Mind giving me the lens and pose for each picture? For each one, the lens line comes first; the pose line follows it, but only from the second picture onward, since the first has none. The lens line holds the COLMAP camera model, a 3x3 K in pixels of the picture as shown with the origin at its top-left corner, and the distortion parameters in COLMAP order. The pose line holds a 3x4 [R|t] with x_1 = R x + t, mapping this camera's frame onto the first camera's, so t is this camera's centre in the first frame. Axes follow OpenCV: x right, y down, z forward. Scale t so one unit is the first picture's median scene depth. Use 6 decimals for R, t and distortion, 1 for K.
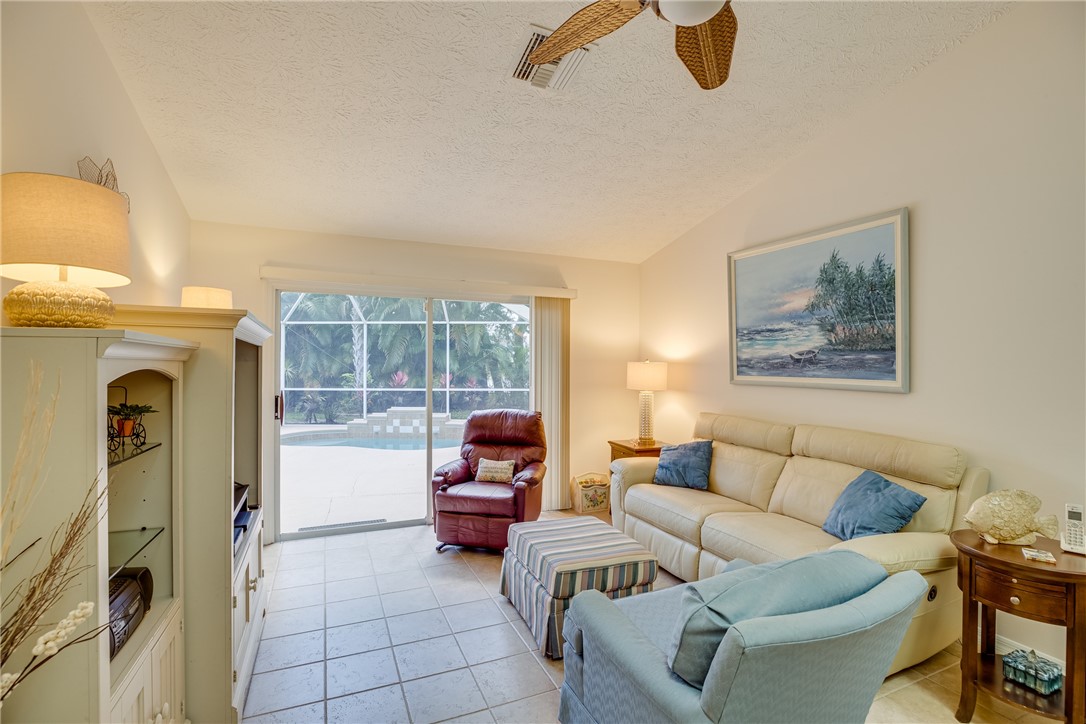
lens RADIAL K [[496.6, 0, 541.6], [0, 496.6, 361.4], [0, 0, 1]] dist [-0.043739, 0.010297]
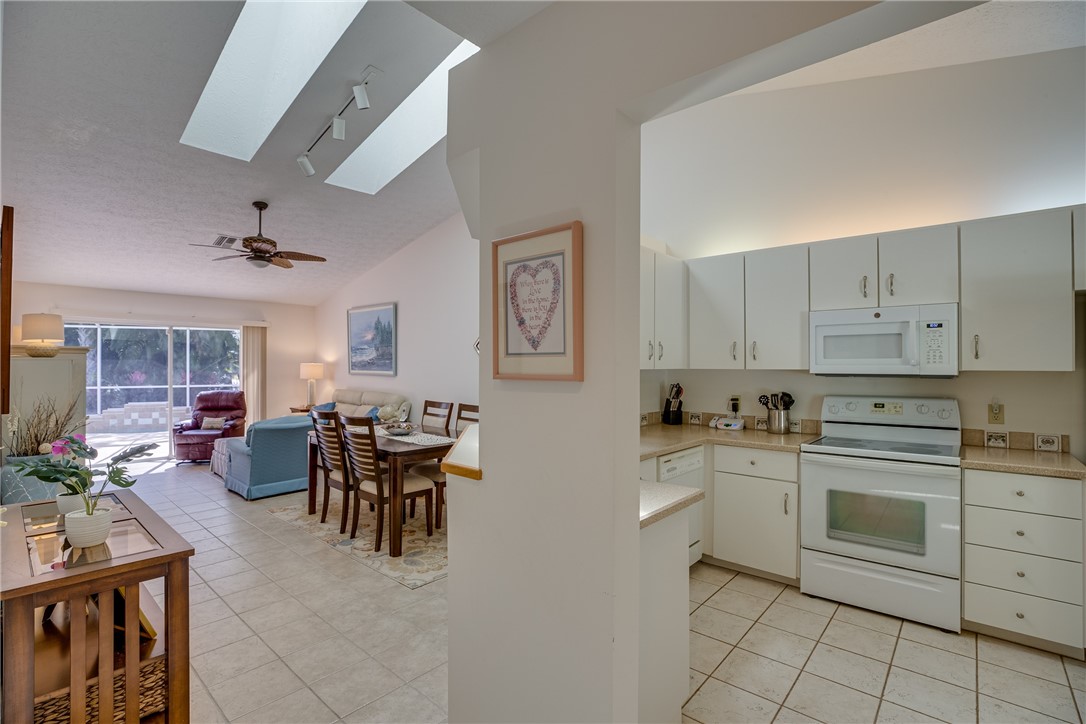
lens RADIAL K [[496.6, 0, 542.7], [0, 496.6, 361.0], [0, 0, 1]] dist [-0.043739, 0.010297]
pose [[0.906533, -0.002481, 0.422127, 0.287540], [0.001077, 0.999993, 0.003565, -0.017170], [-0.422133, -0.002777, 0.906530, -1.326005]]
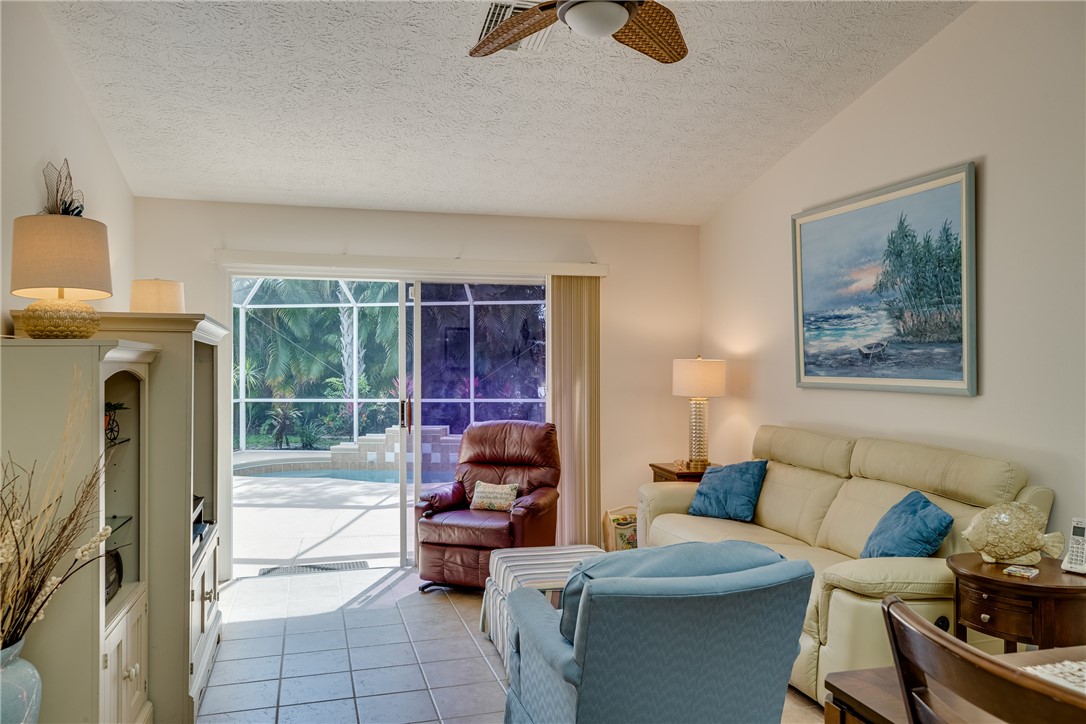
lens RADIAL K [[800.8, 0, 538.7], [0, 800.8, 357.0], [0, 0, 1]] dist [0.008841, -0.002693]
pose [[0.991130, -0.008279, -0.132641, 0.174755], [0.008076, 0.999965, -0.002069, -0.001679], [0.132653, 0.000979, 0.991162, -0.317707]]
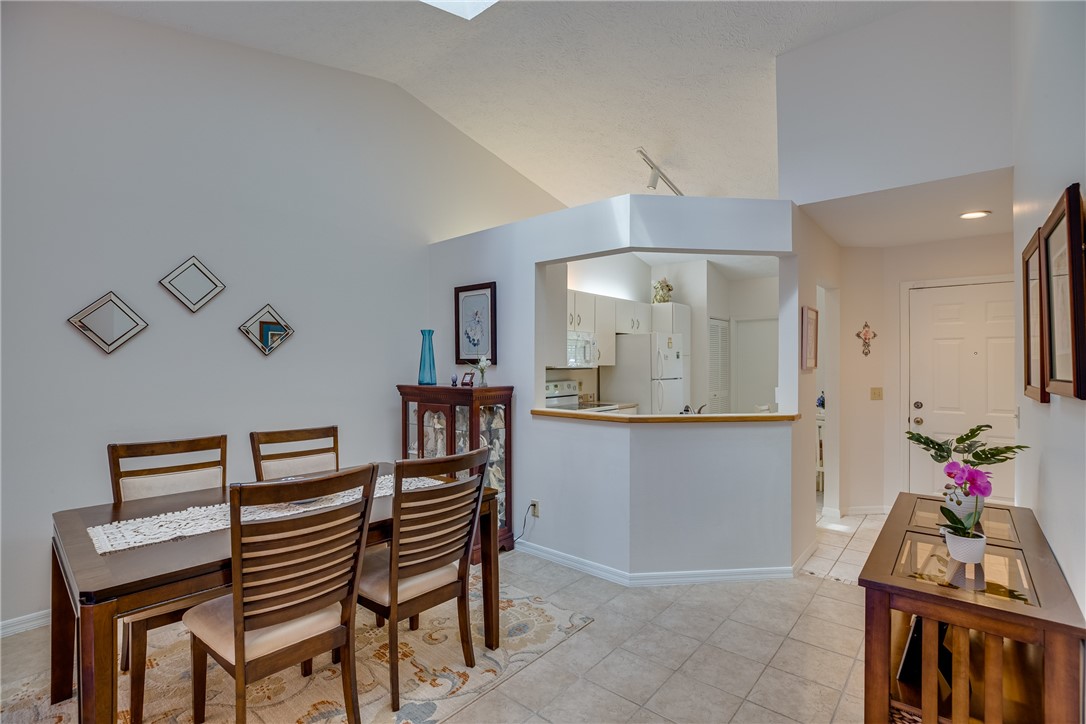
lens RADIAL K [[496.6, 0, 550.5], [0, 496.6, 362.8], [0, 0, 1]] dist [-0.043739, 0.010297]
pose [[-0.436796, -0.003297, 0.899555, -0.222417], [-0.010666, 0.999942, -0.001514, -0.002434], [-0.899498, -0.010256, -0.436805, 0.000377]]
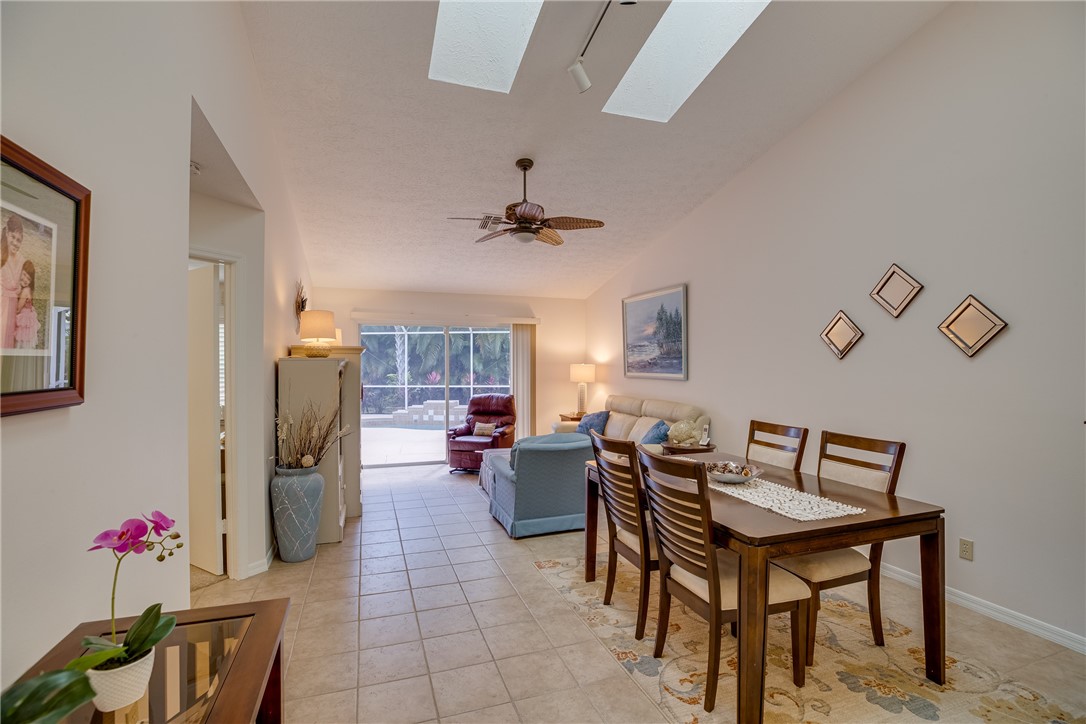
lens RADIAL K [[496.6, 0, 541.5], [0, 496.6, 358.8], [0, 0, 1]] dist [-0.043739, 0.010297]
pose [[0.997386, -0.007222, -0.071898, 0.258473], [0.006773, 0.999956, -0.006484, -0.009164], [0.071942, 0.005980, 0.997391, -0.784737]]
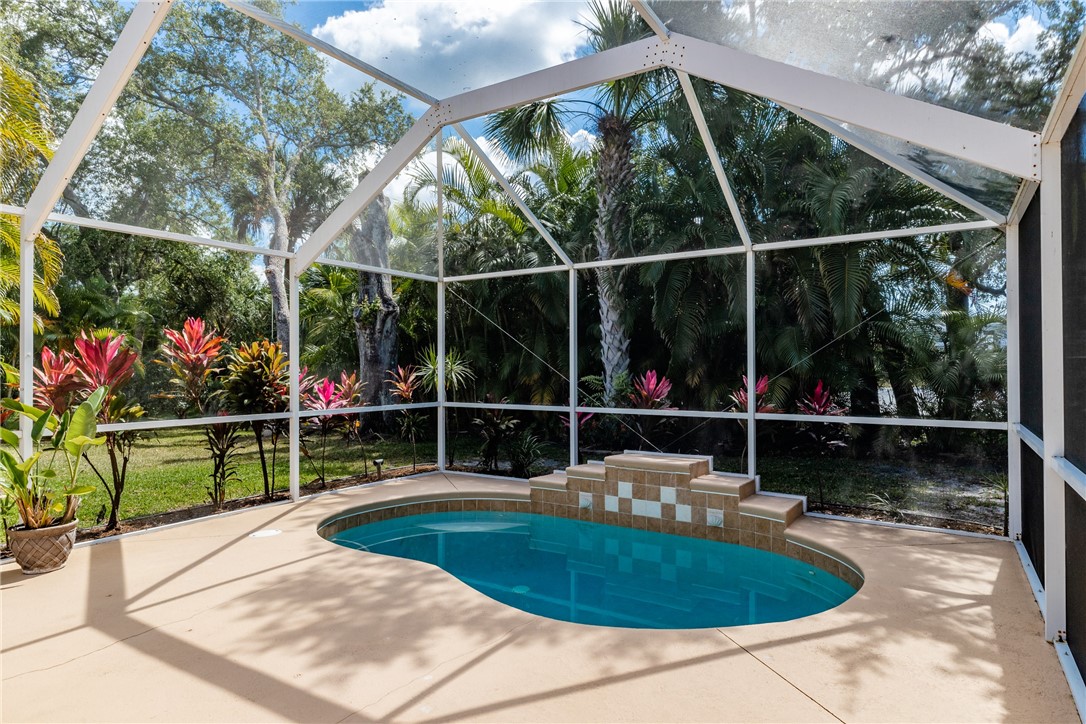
lens RADIAL K [[663.7, 0, 545.8], [0, 663.7, 360.3], [0, 0, 1]] dist [0.007338, 0.002973]
pose [[0.826658, -0.009888, -0.562618, -0.083823], [0.009827, 0.999947, -0.003134, 0.040795], [0.562619, -0.002938, 0.826711, 1.602085]]
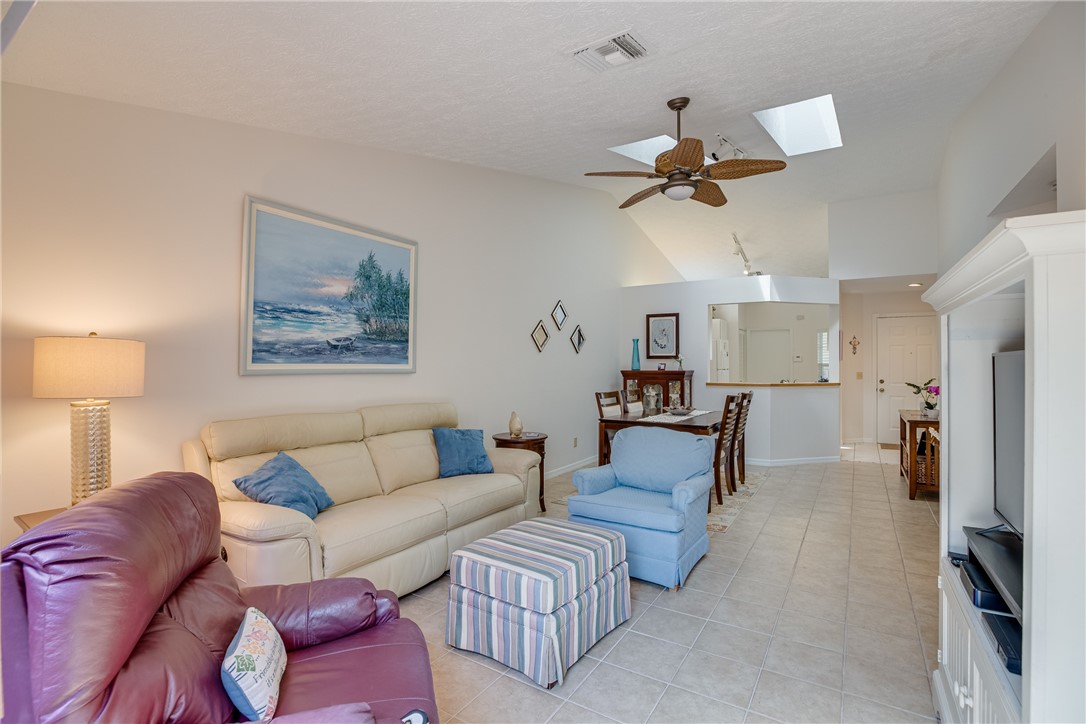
lens RADIAL K [[496.6, 0, 546.9], [0, 496.6, 361.7], [0, 0, 1]] dist [-0.043739, 0.010297]
pose [[-0.557973, -0.001563, 0.829858, -0.533891], [-0.009972, 0.999939, -0.004821, 0.028561], [-0.829799, -0.010965, -0.557954, 1.183956]]
